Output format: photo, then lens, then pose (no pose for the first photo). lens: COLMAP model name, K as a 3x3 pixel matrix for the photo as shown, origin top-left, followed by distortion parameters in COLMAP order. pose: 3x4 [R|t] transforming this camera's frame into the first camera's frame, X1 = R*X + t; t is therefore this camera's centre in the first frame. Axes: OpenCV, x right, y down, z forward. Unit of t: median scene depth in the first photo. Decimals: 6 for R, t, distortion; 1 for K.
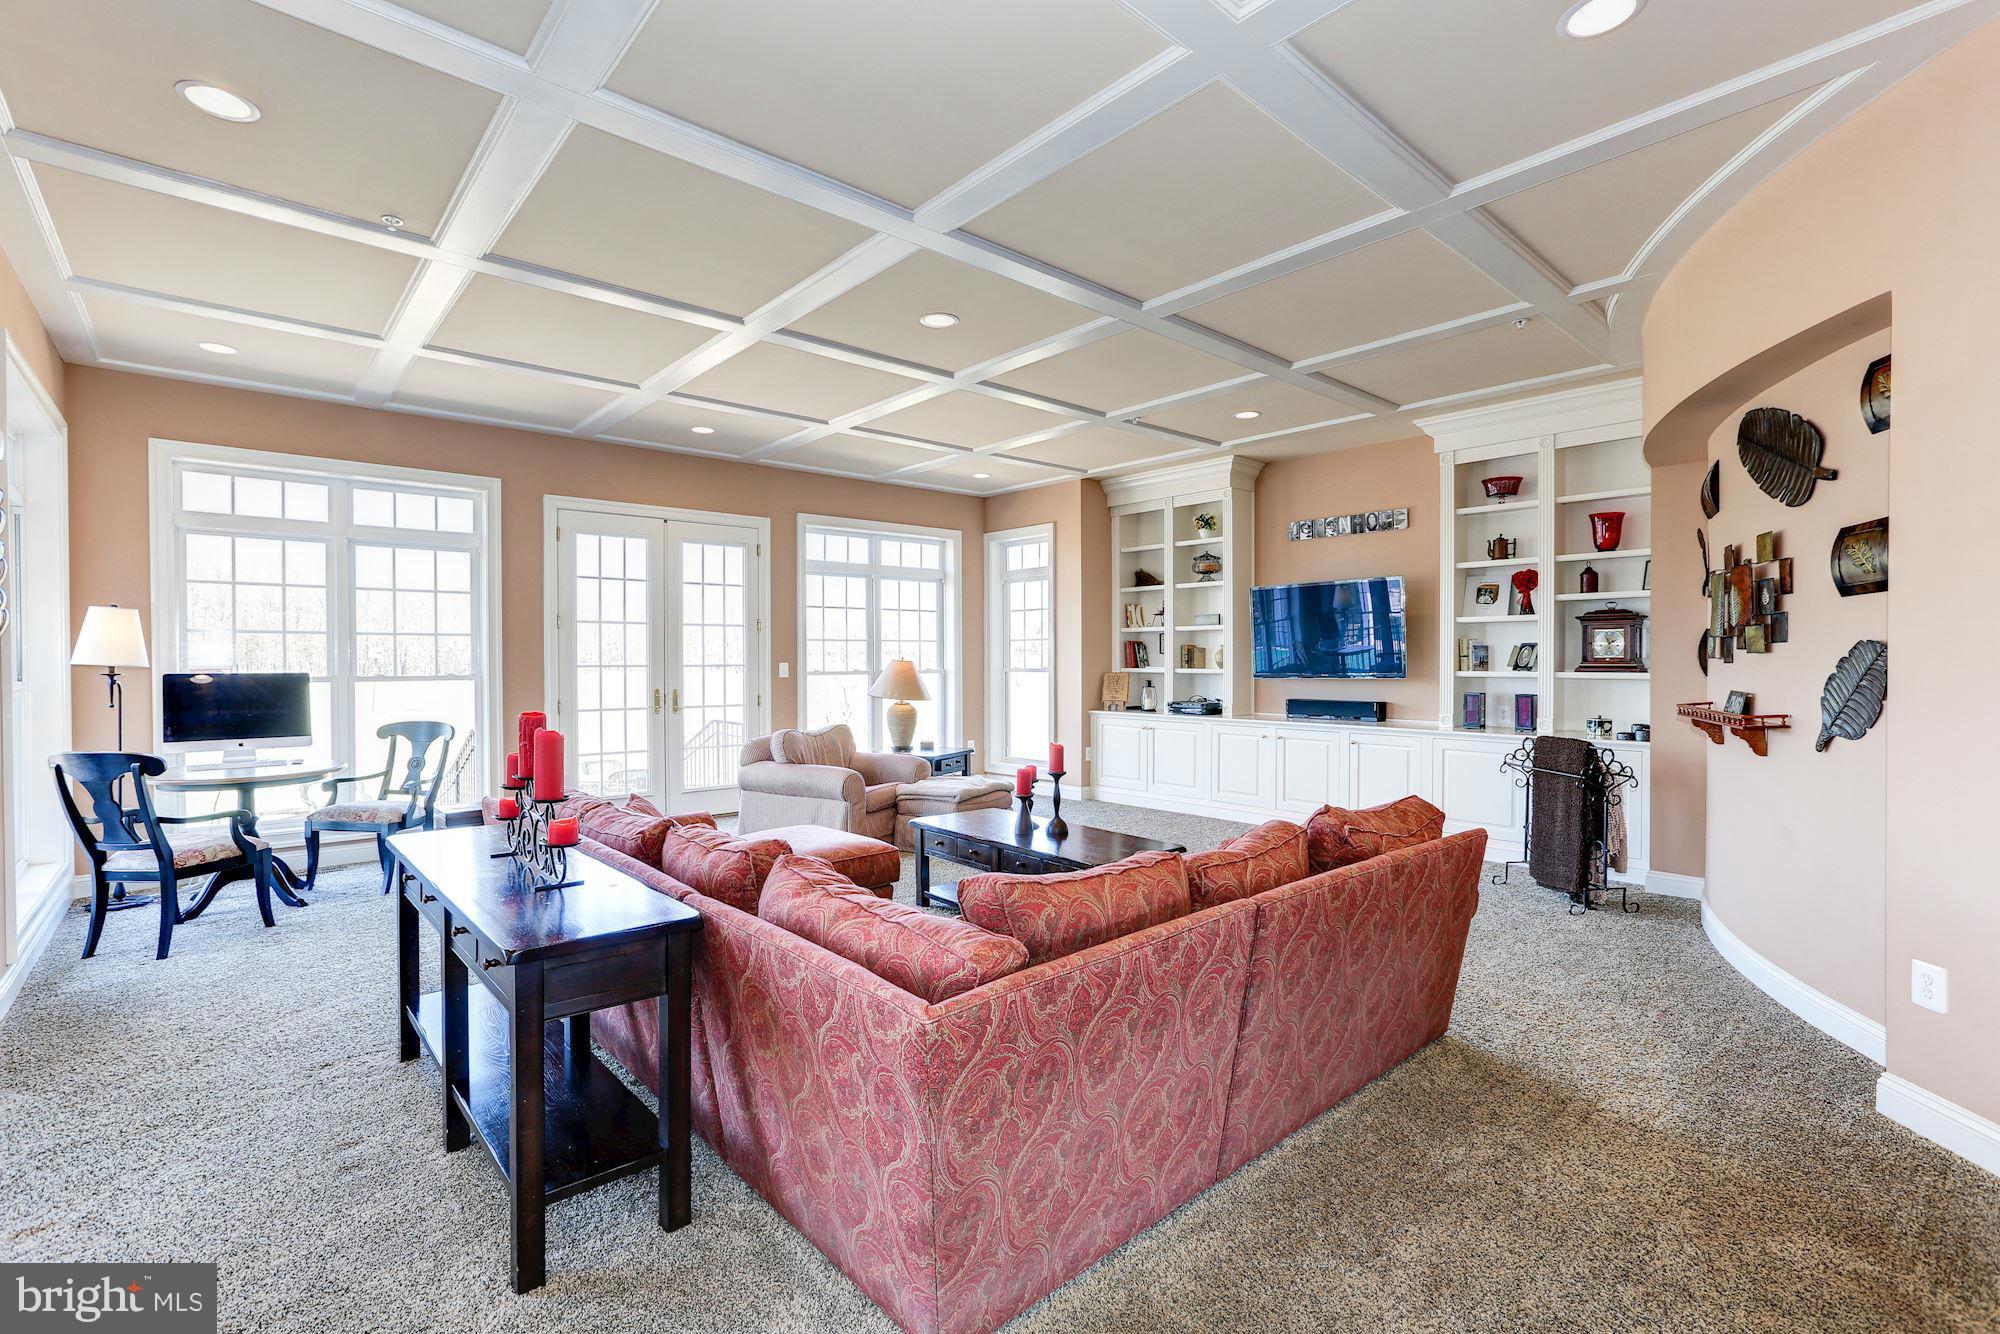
lens RADIAL K [[889.4, 0, 987.6], [0, 889.4, 666.8], [0, 0, 1]] dist [-0.005288, -0.000238]
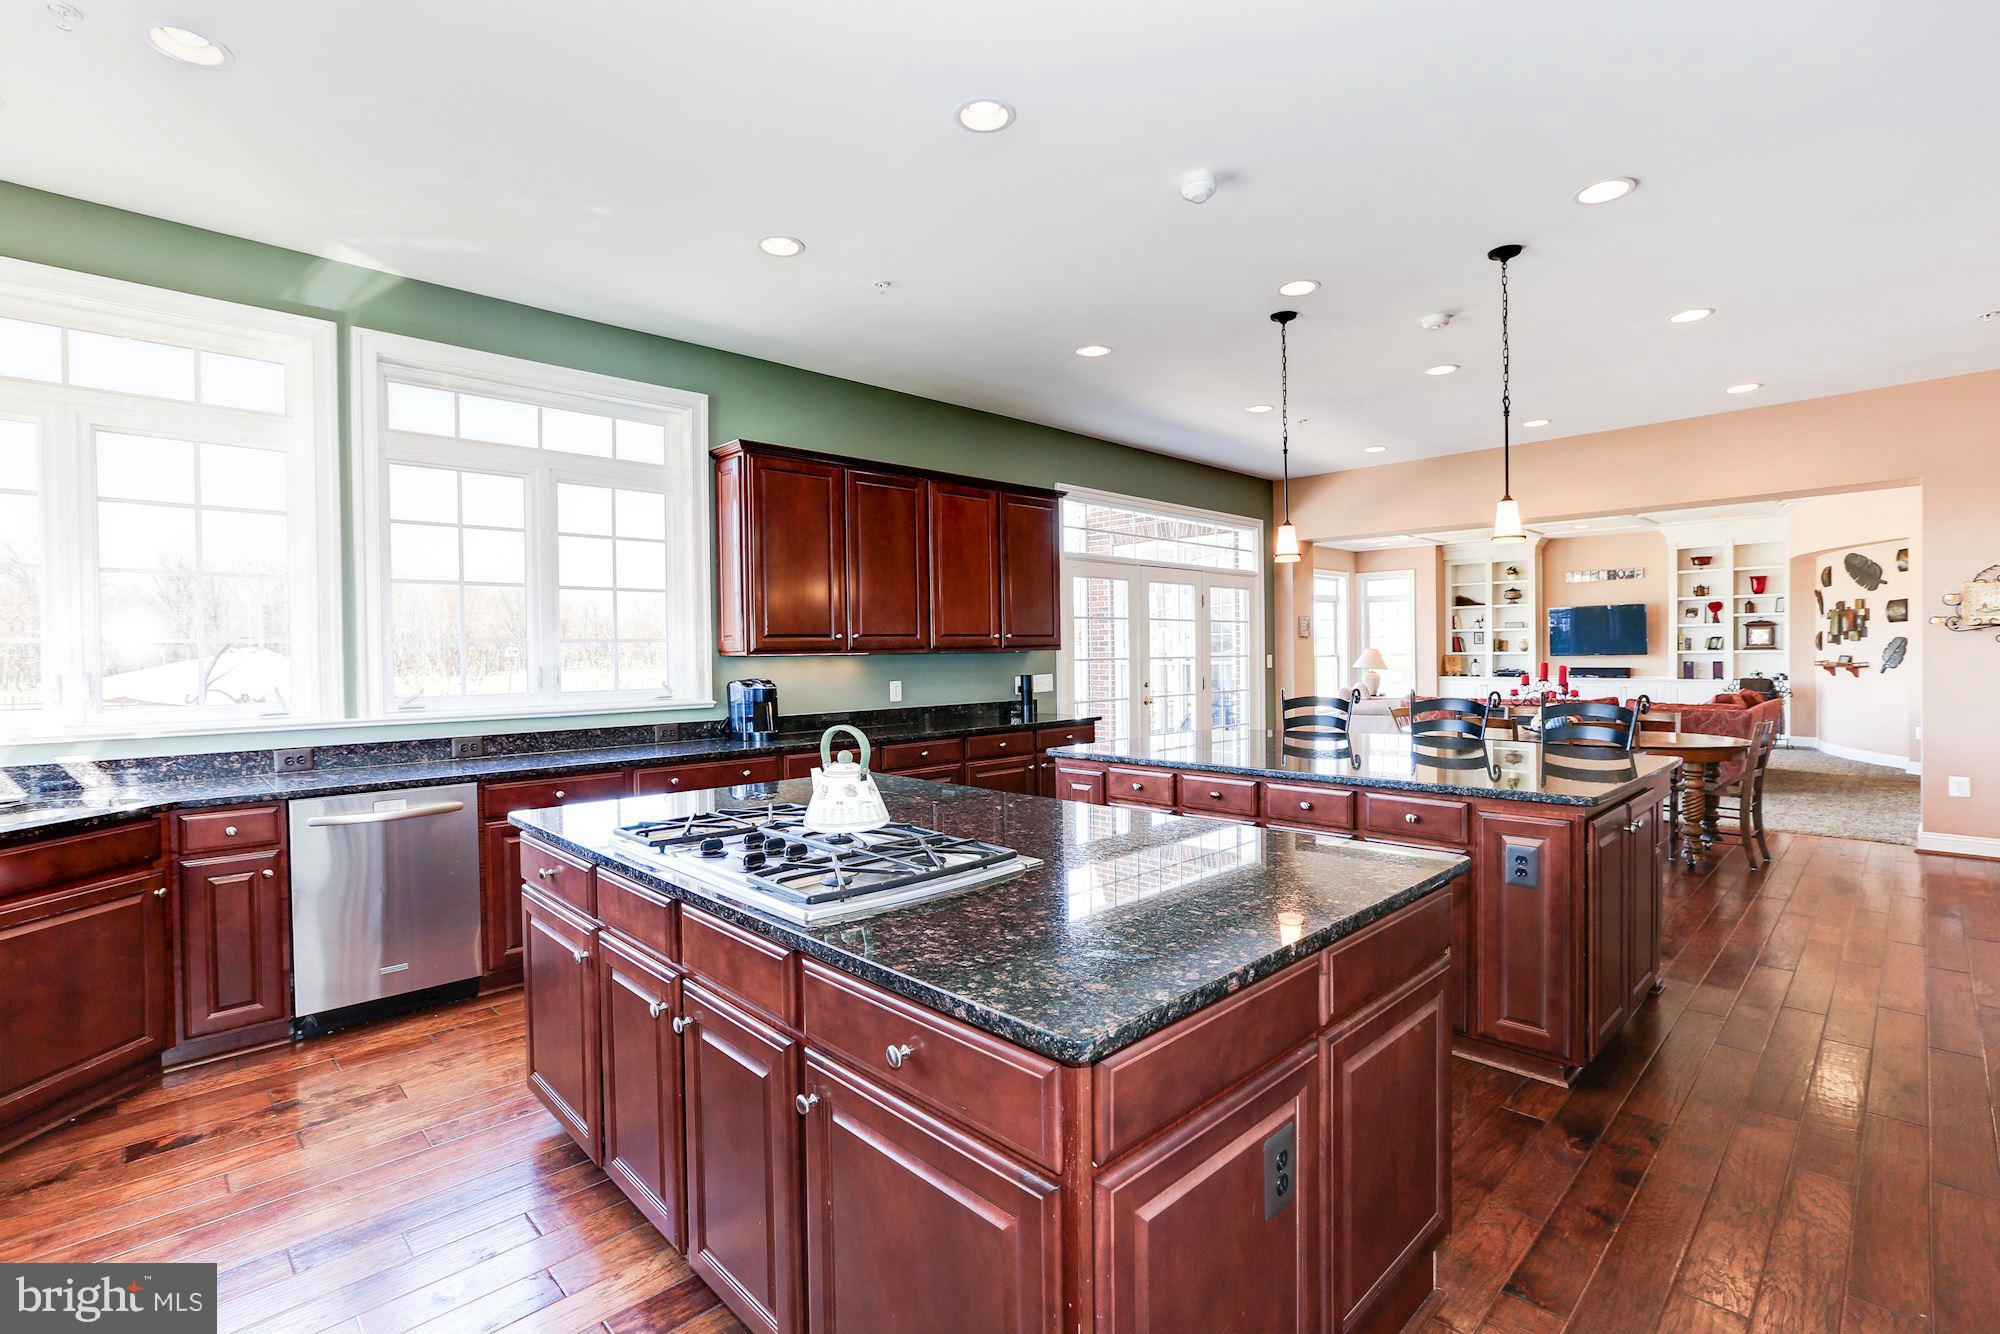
lens RADIAL K [[889.4, 0, 985.7], [0, 889.4, 663.5], [0, 0, 1]] dist [-0.005288, -0.000238]
pose [[0.999077, -0.011302, 0.041438, -1.140033], [0.011172, 0.999932, 0.003355, 0.009064], [-0.041473, -0.002888, 0.999135, -0.961735]]
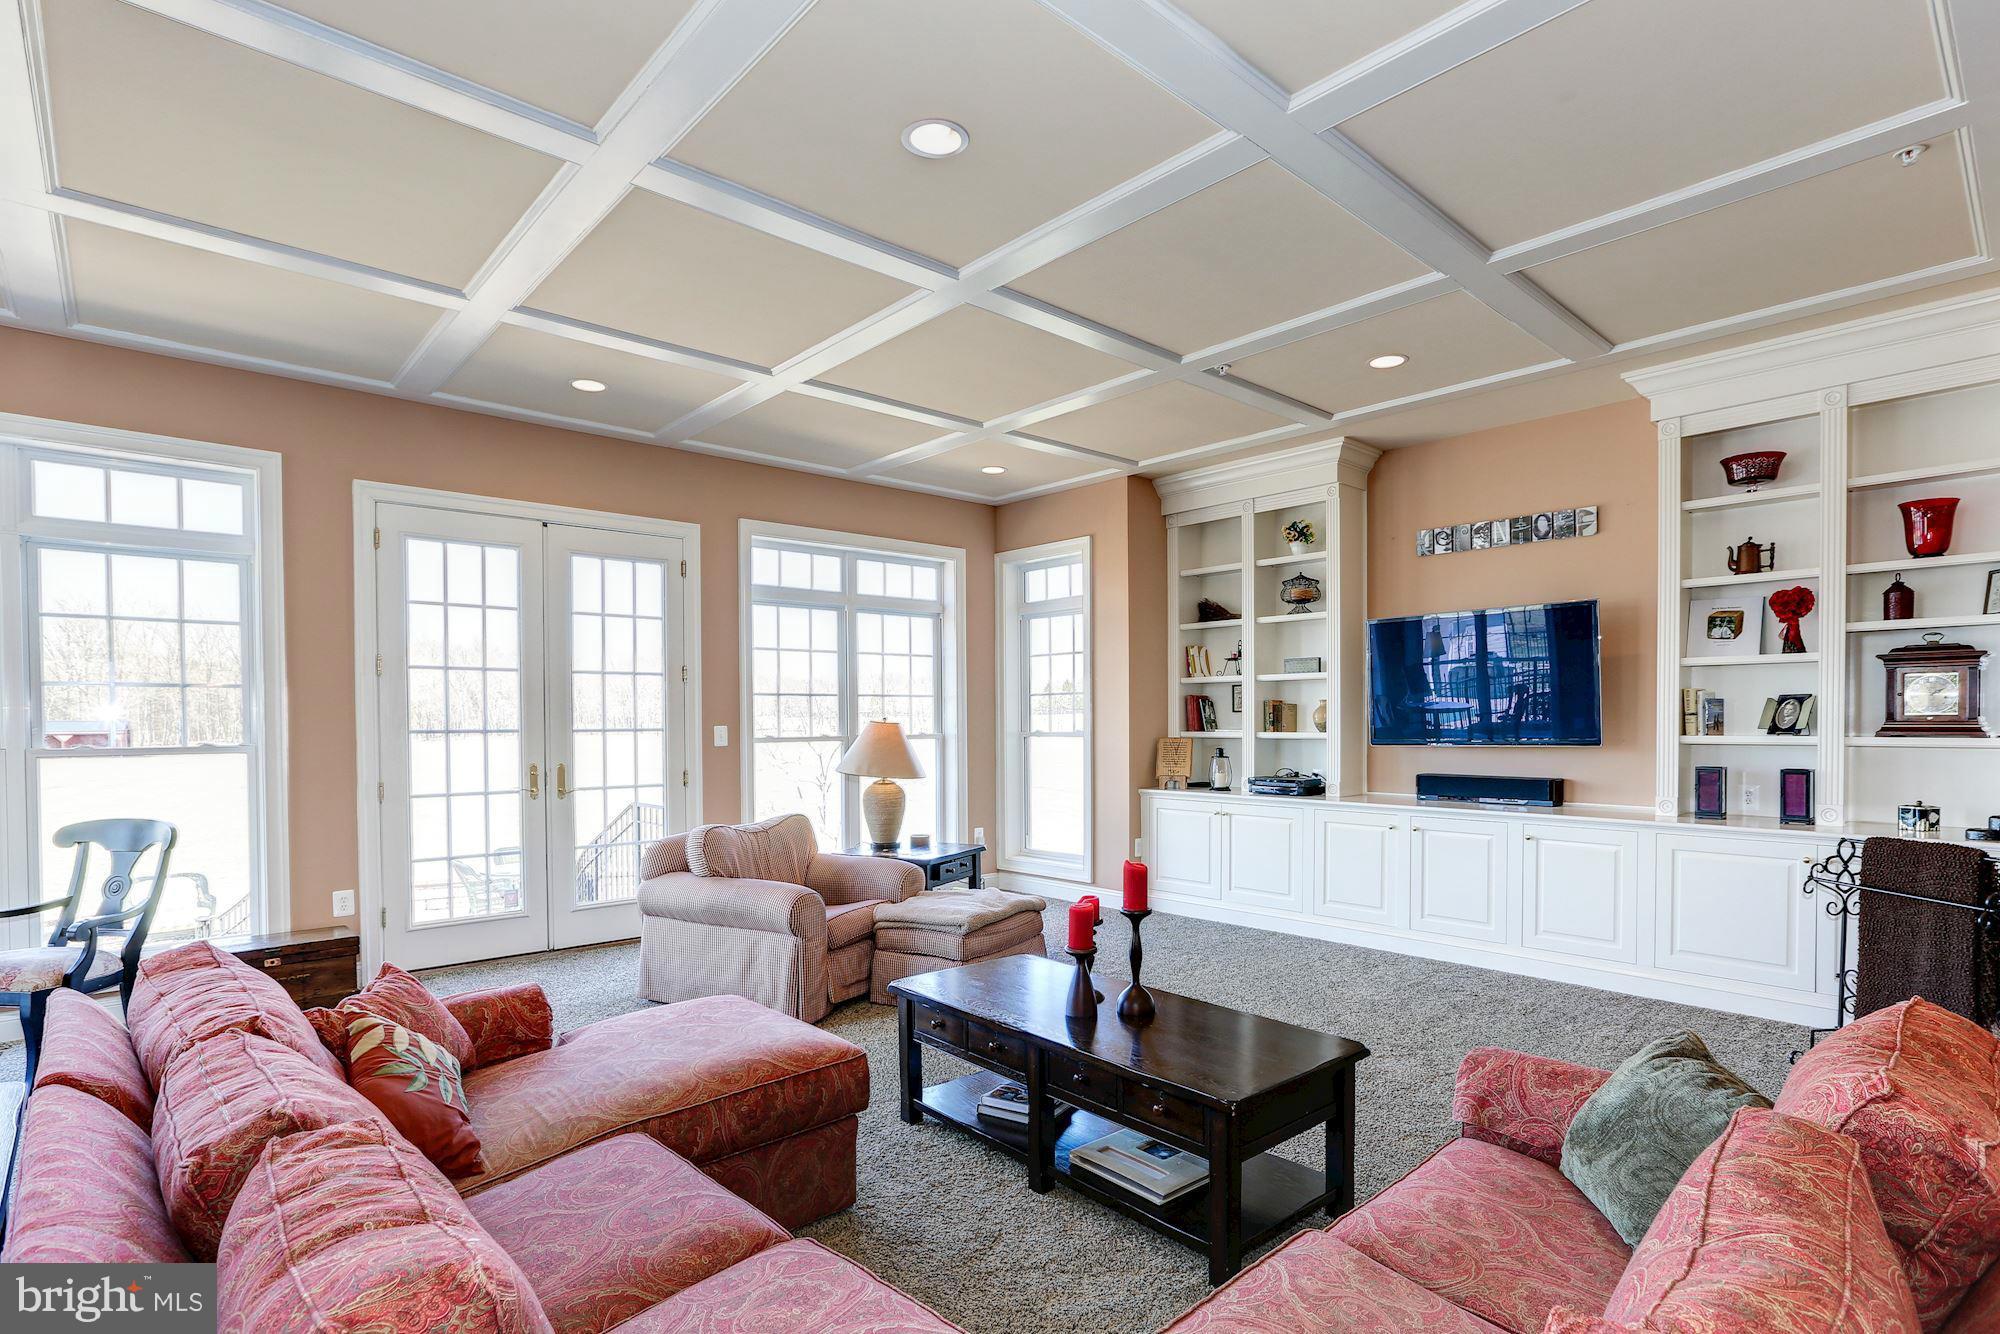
lens RADIAL K [[982.6, 0, 1015.3], [0, 982.6, 738.1], [0, 0, 1]] dist [-0.000737, 0.000197]
pose [[0.999664, -0.003045, 0.025745, -0.013465], [0.002805, 0.999952, 0.009375, -0.001754], [-0.025772, -0.009300, 0.999625, 0.245261]]
